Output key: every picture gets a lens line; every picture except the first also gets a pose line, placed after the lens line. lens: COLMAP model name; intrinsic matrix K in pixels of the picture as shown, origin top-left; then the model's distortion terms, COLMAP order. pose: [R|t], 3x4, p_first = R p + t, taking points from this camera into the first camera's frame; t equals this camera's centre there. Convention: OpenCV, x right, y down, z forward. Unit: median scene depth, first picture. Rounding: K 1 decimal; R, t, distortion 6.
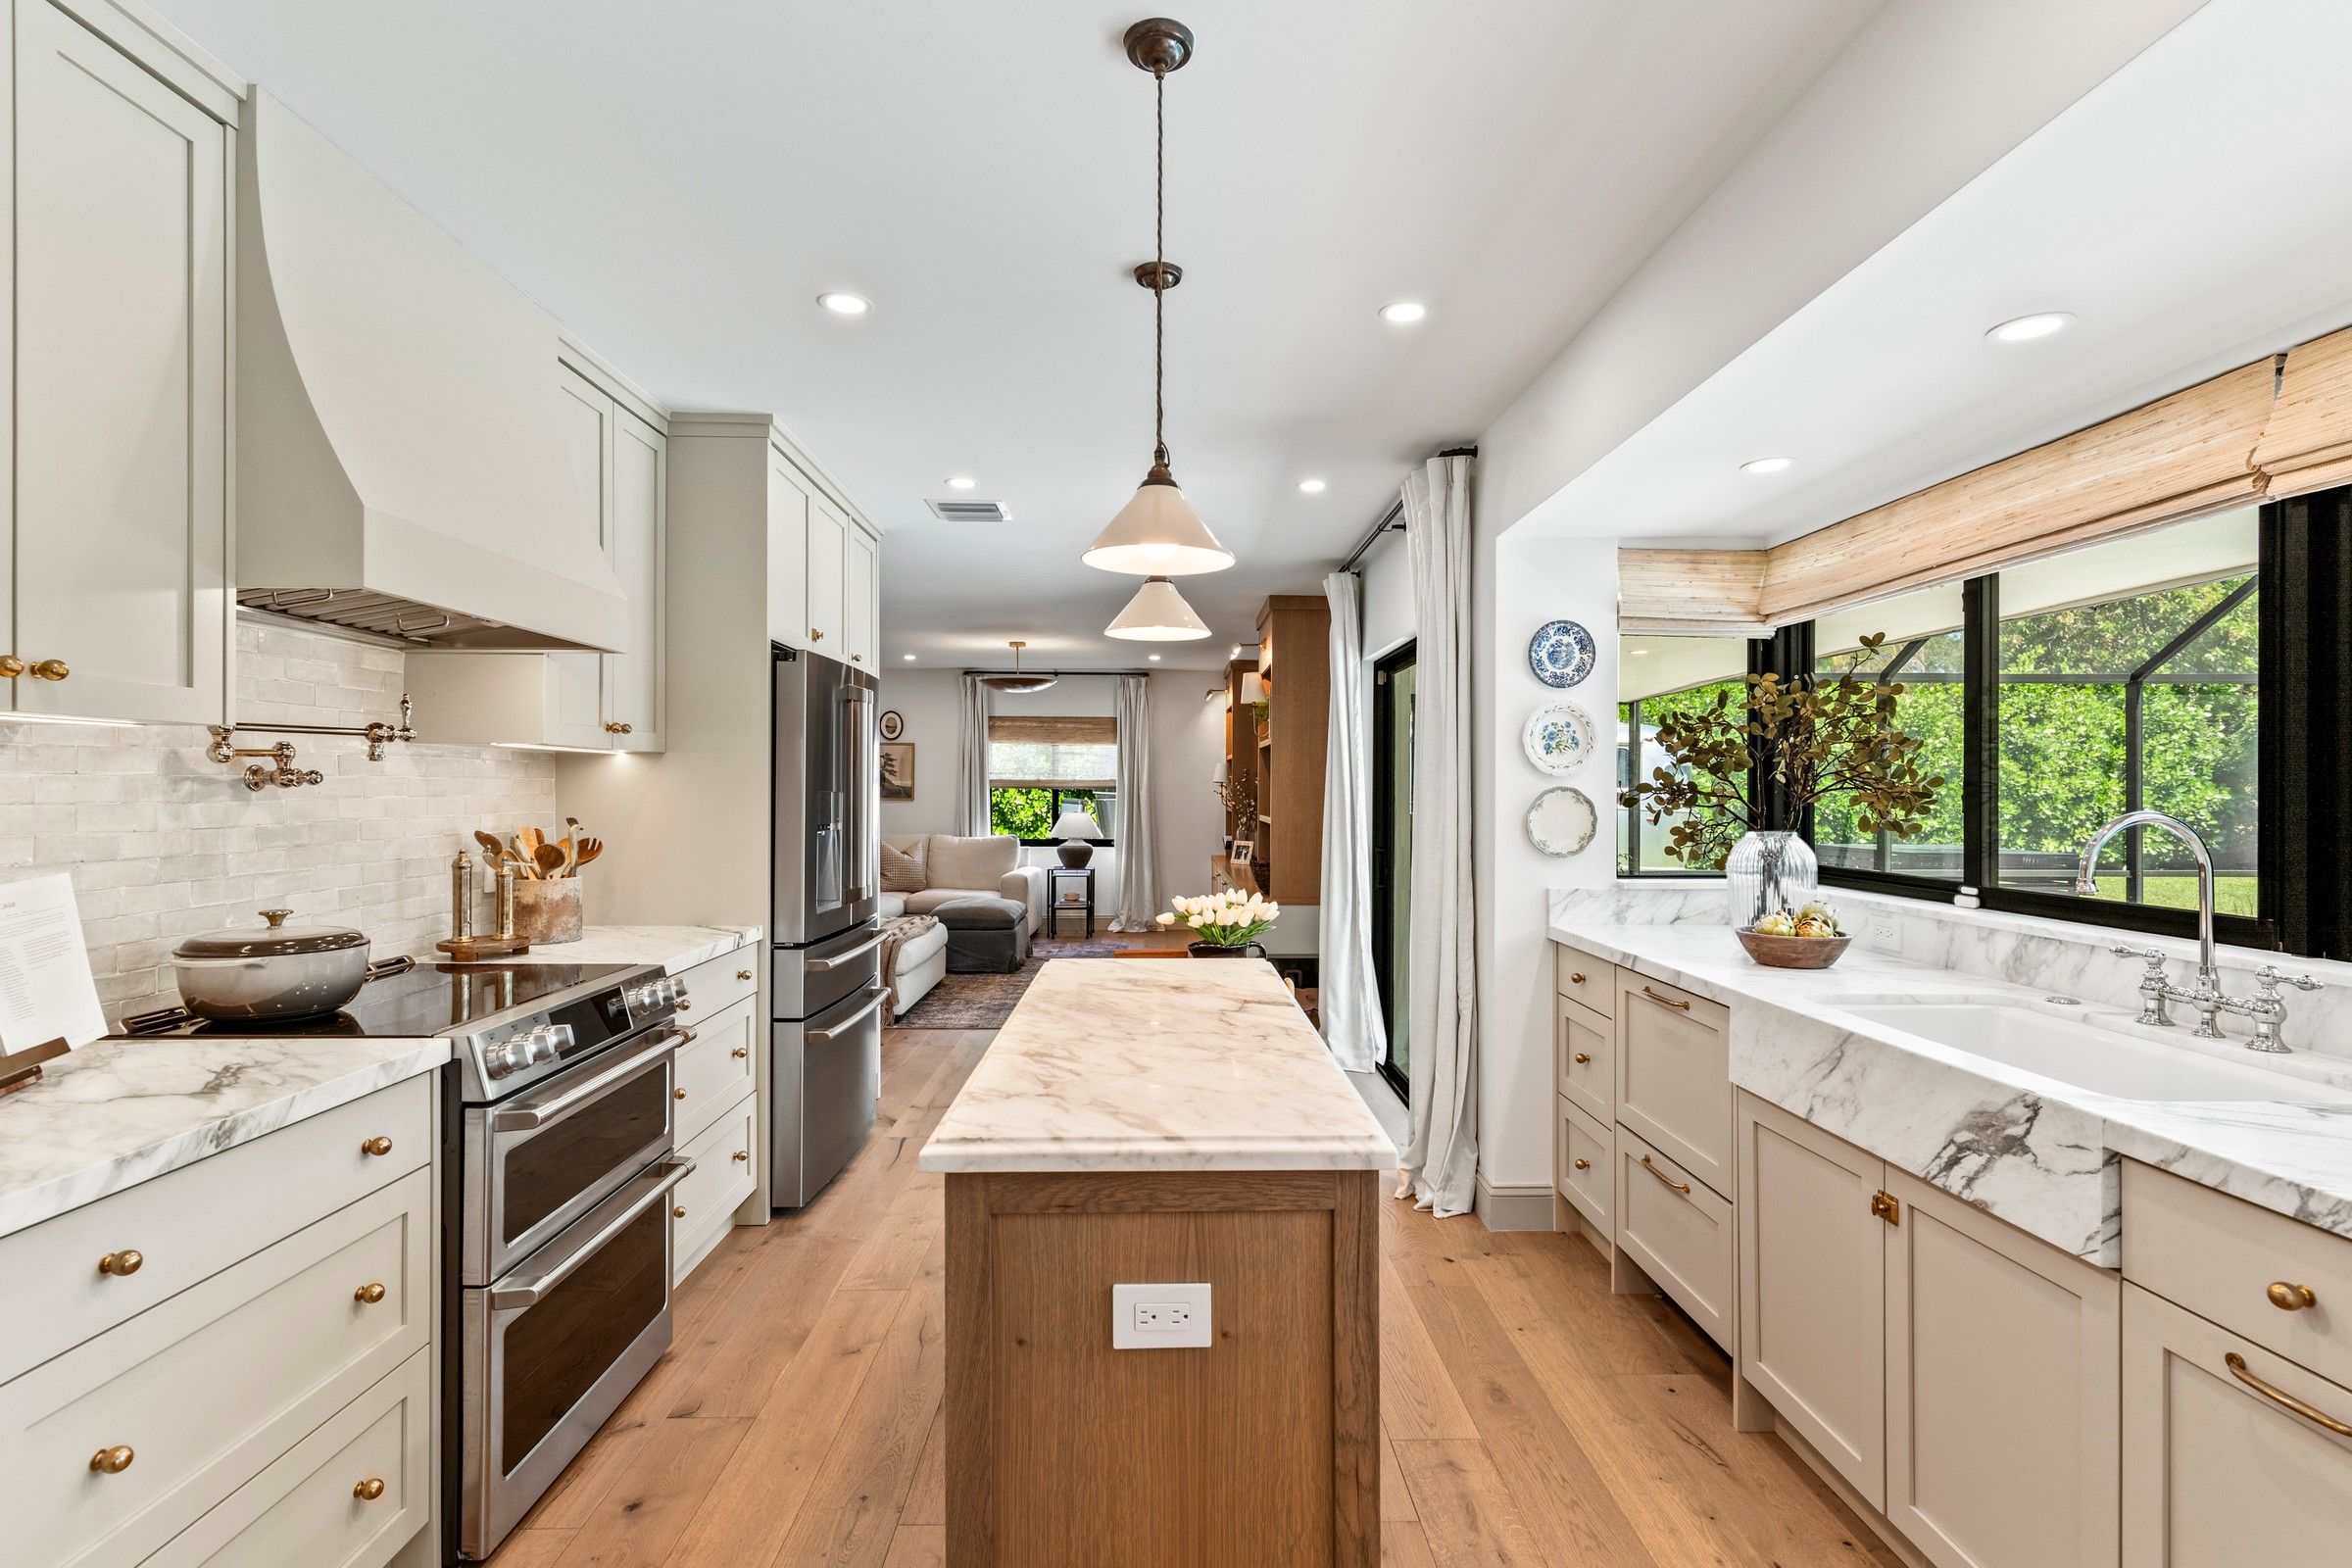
lens RADIAL K [[1125.0, 0, 1174.2], [0, 1125.0, 791.2], [0, 0, 1]] dist [-0.000348, -0.000571]
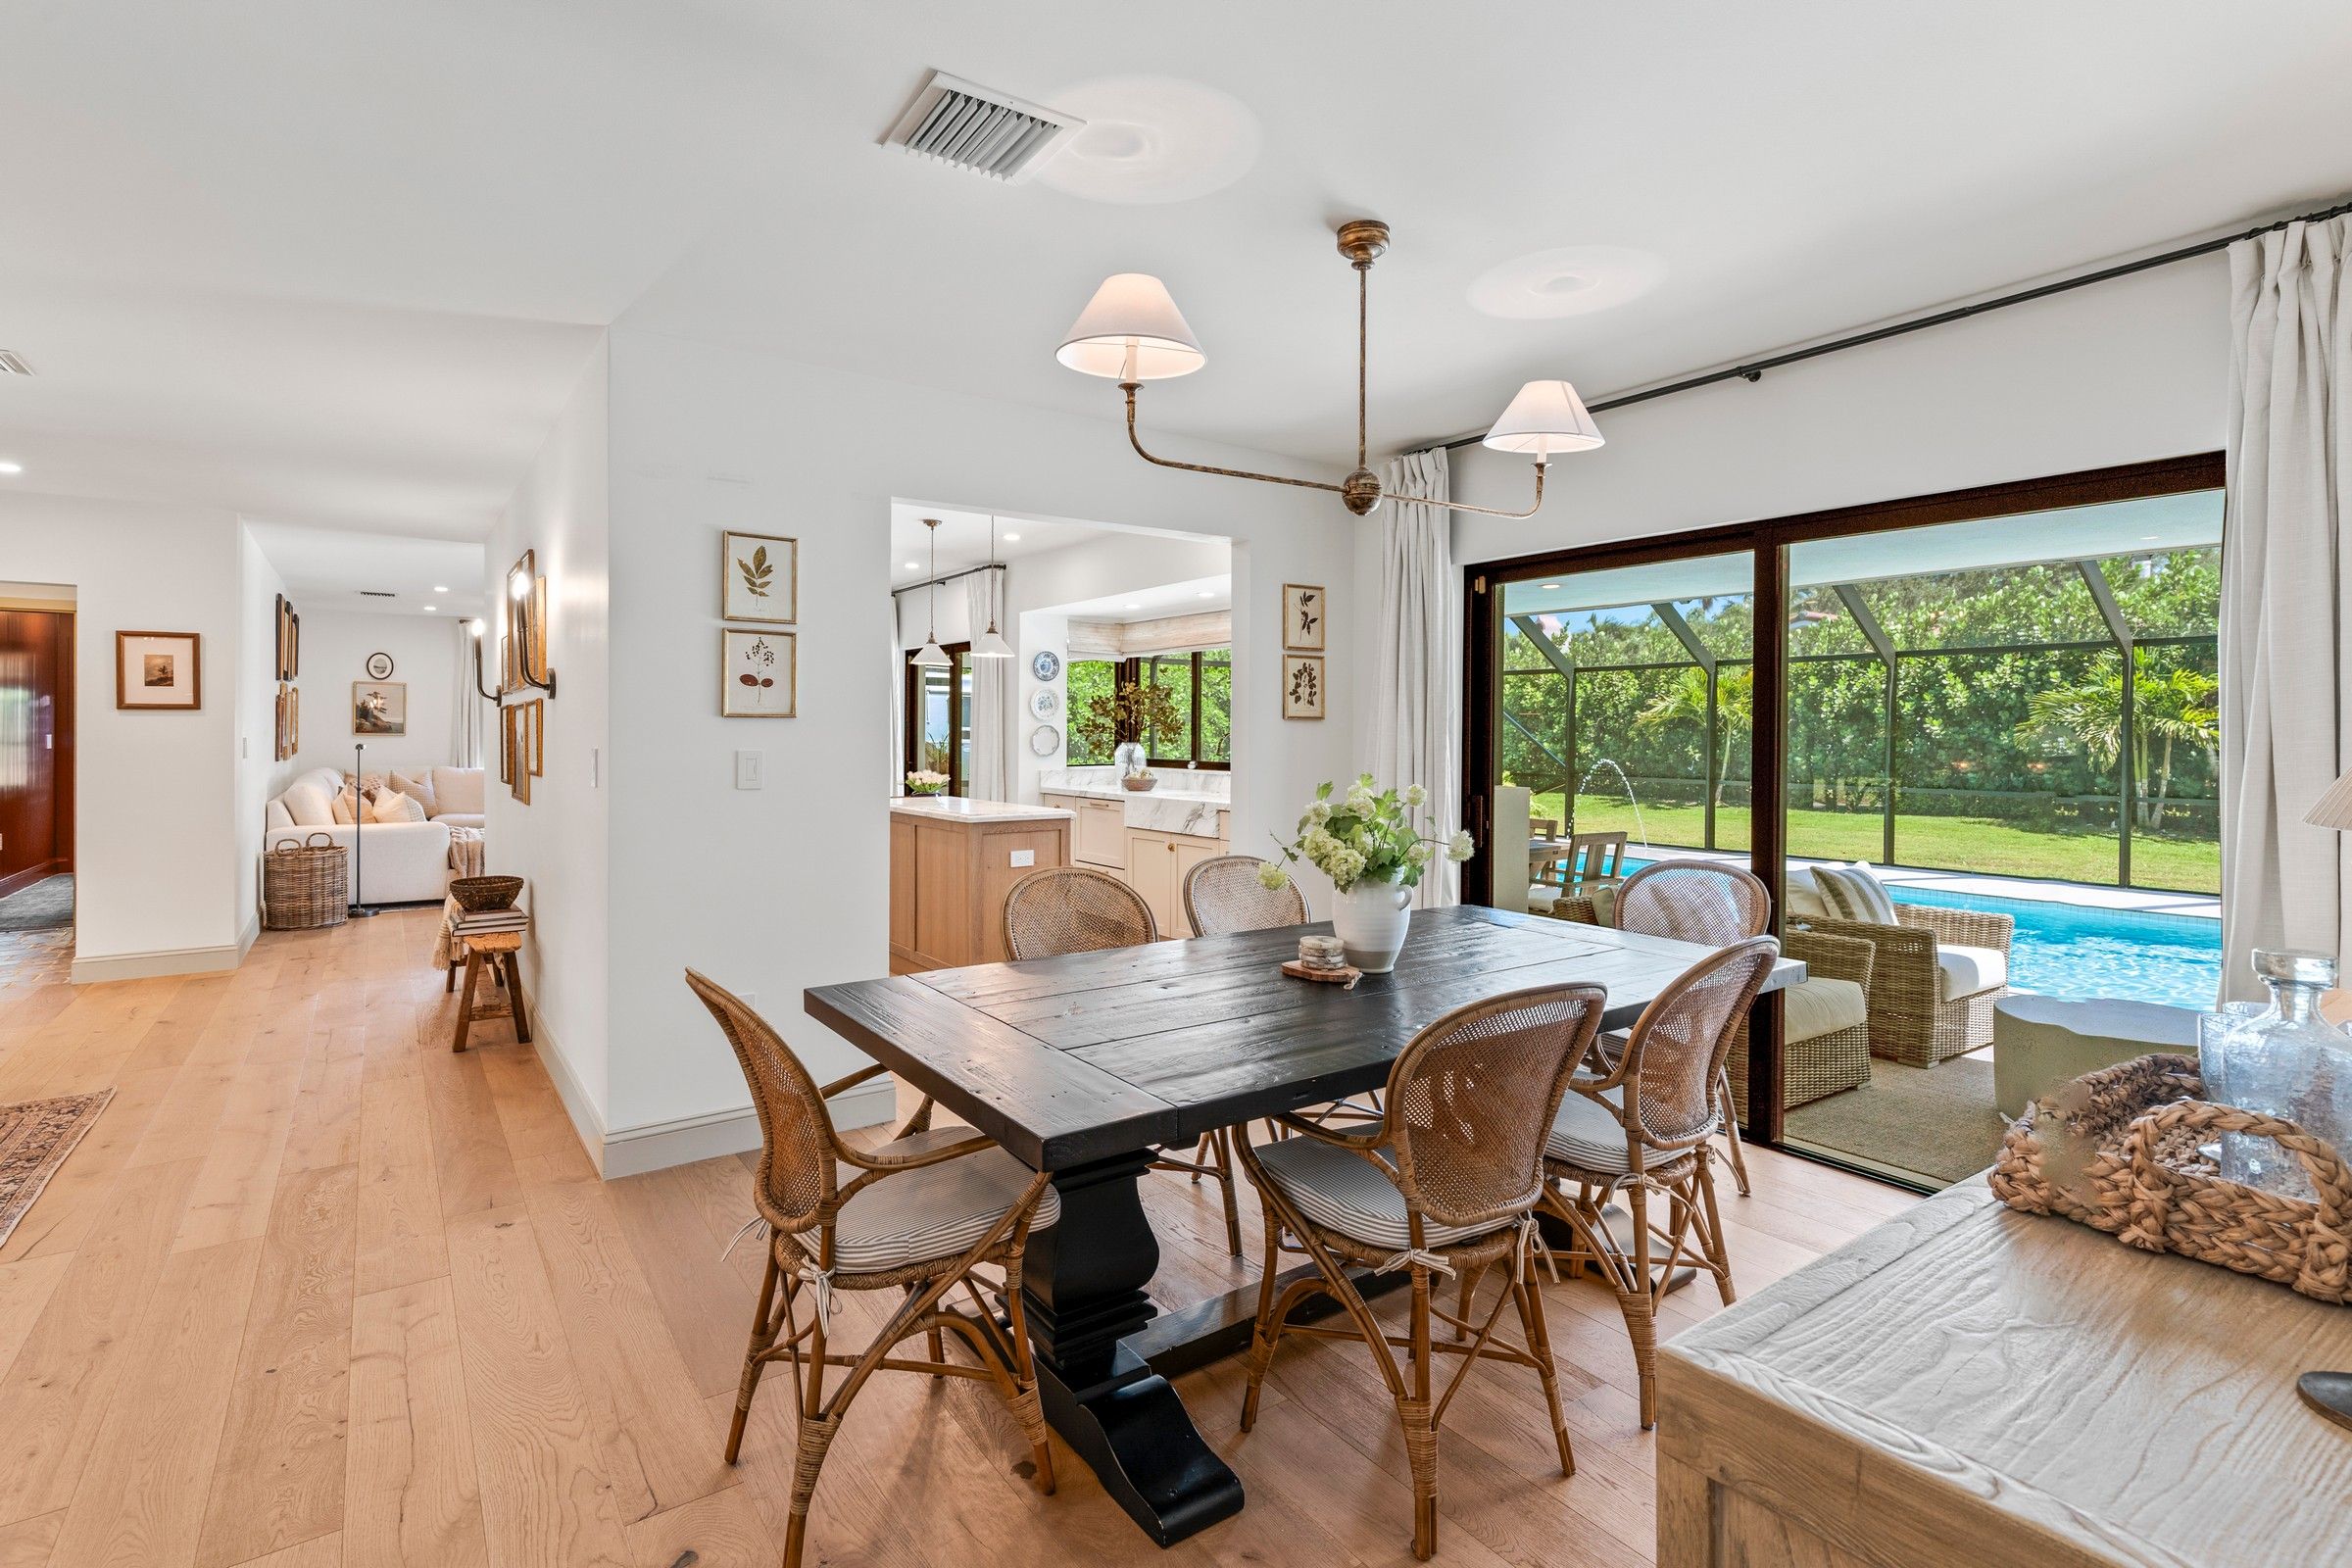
lens RADIAL K [[1125.0, 0, 1180.7], [0, 1125.0, 735.2], [0, 0, 1]] dist [-0.000348, -0.000571]
pose [[0.827887, 0.000712, 0.560895, -0.814064], [-0.002552, 0.999994, 0.002498, 0.012075], [-0.560889, -0.003499, 0.827883, -1.192425]]
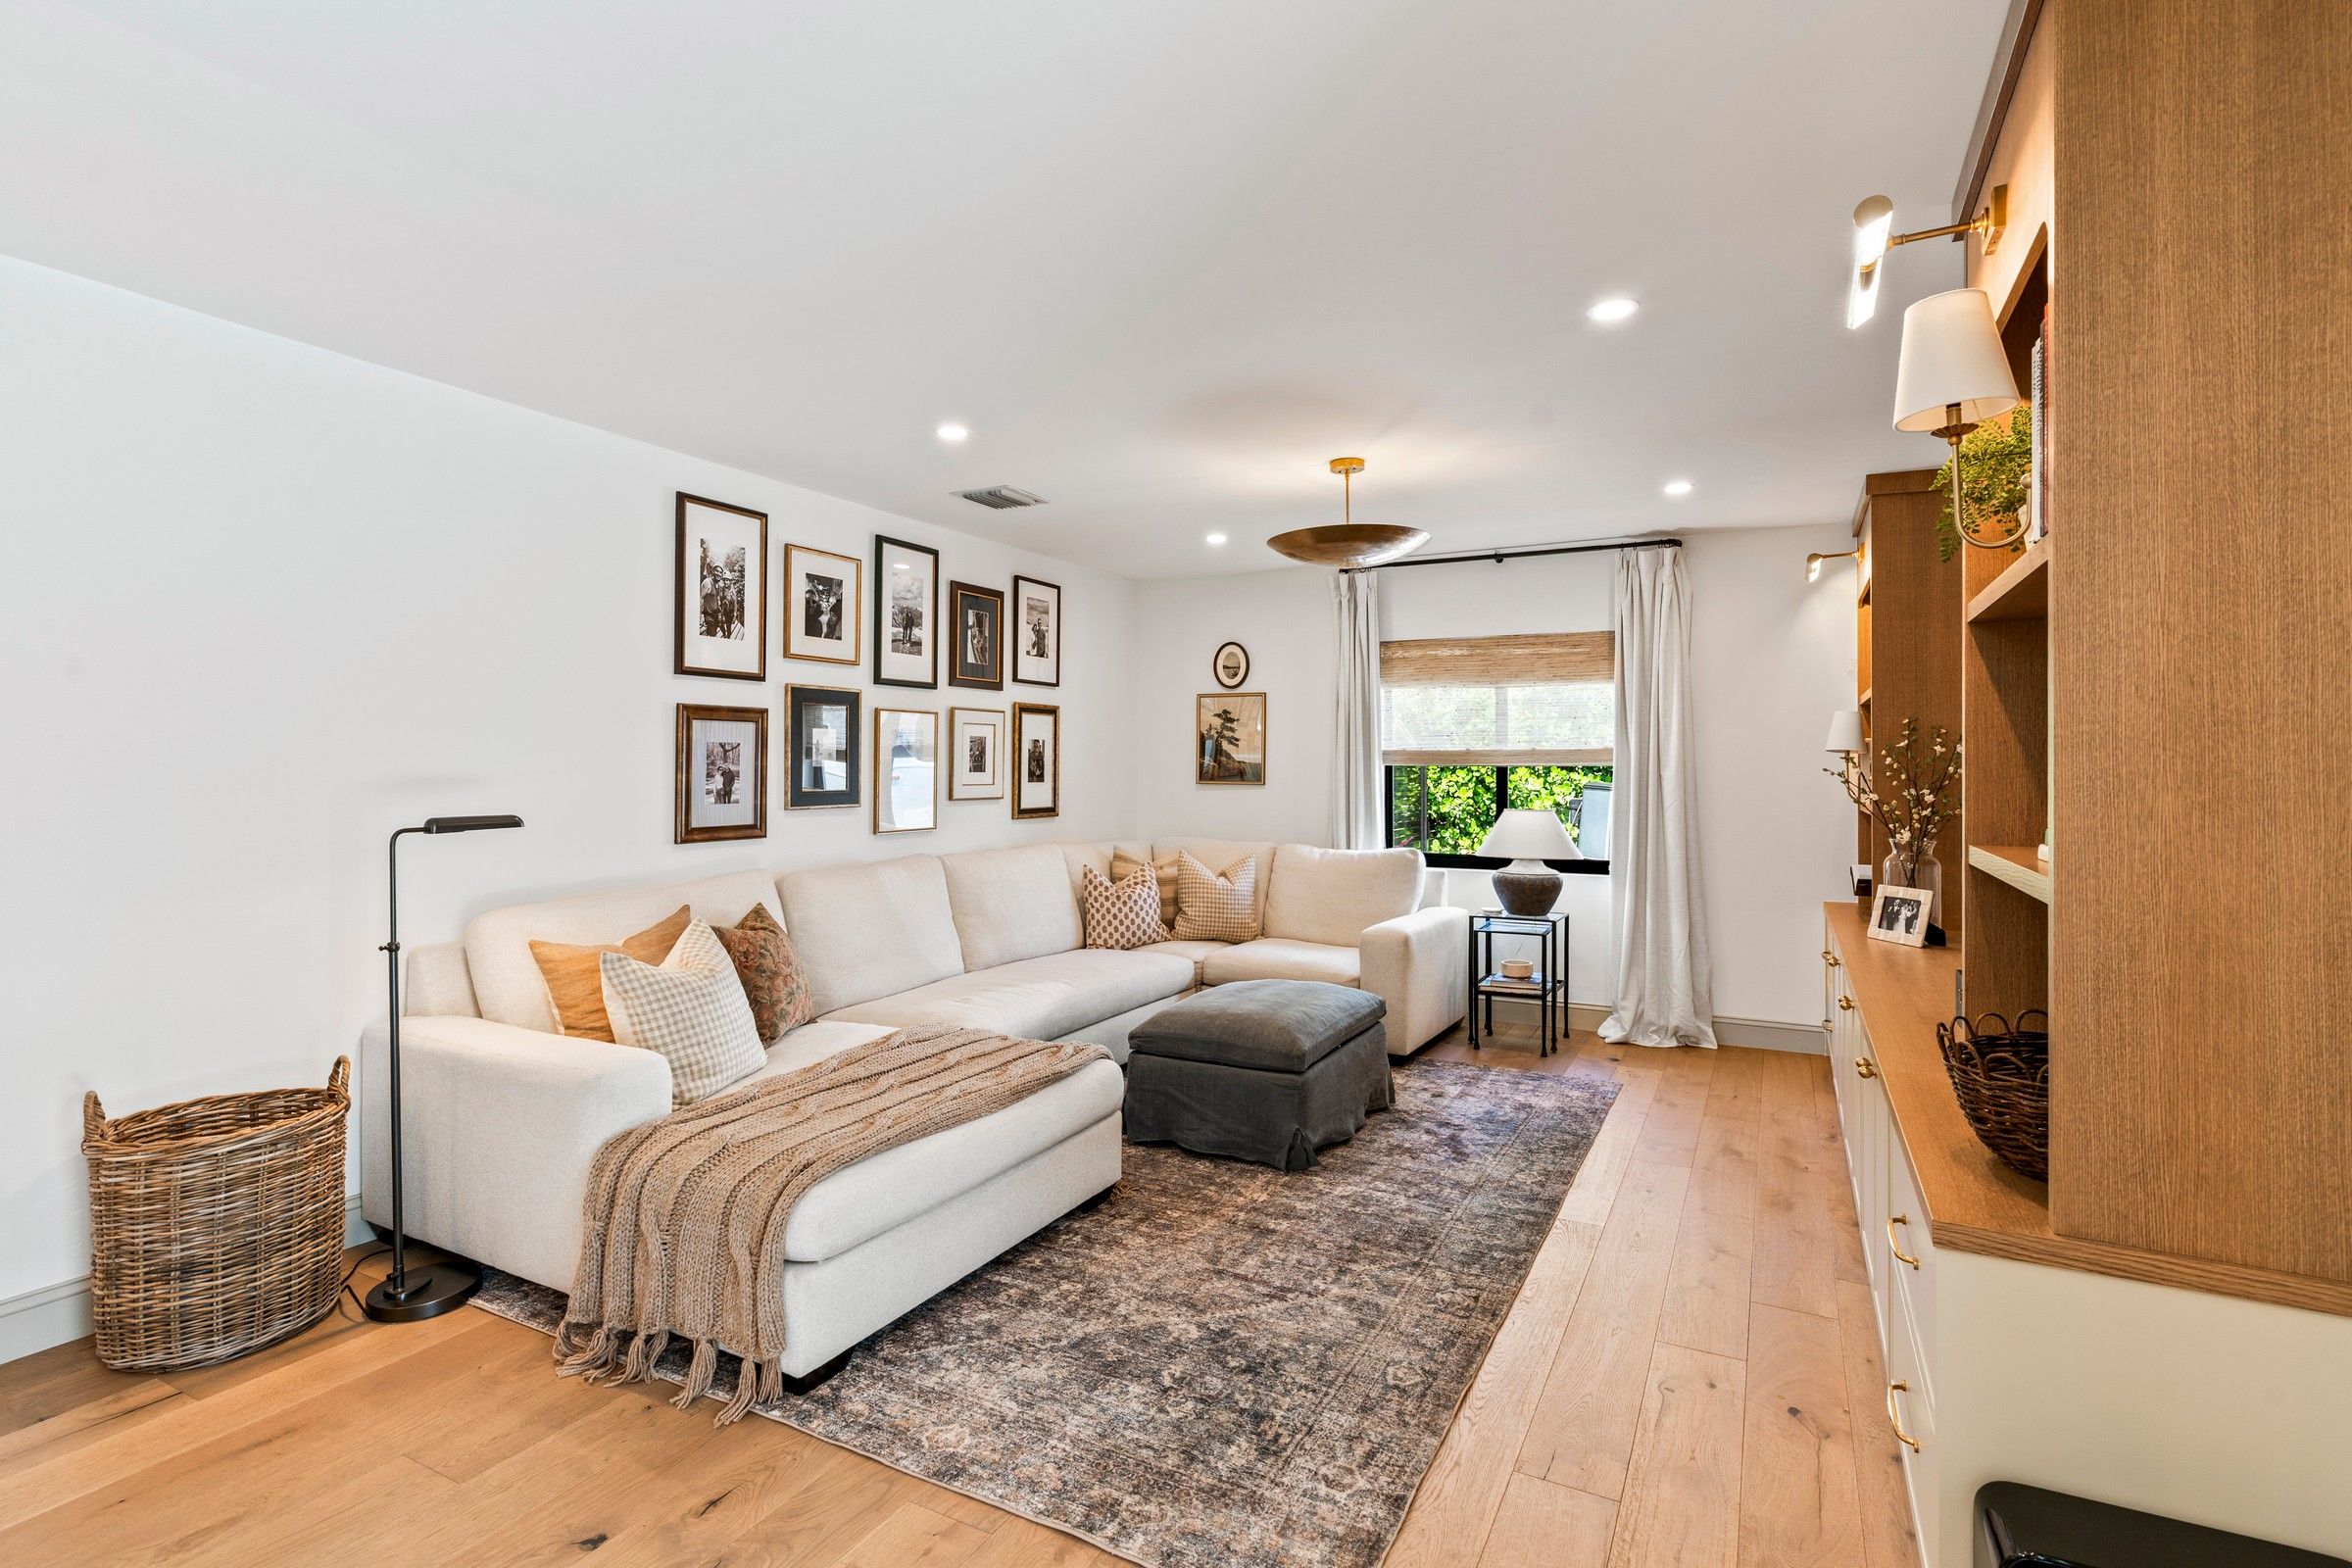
lens RADIAL K [[1125.0, 0, 1173.1], [0, 1125.0, 764.9], [0, 0, 1]] dist [-0.000348, -0.000571]
pose [[0.872222, -0.002608, -0.489103, 0.094572], [-0.000693, 0.999978, -0.006567, 0.004064], [0.489109, 0.006067, 0.872201, 1.622406]]
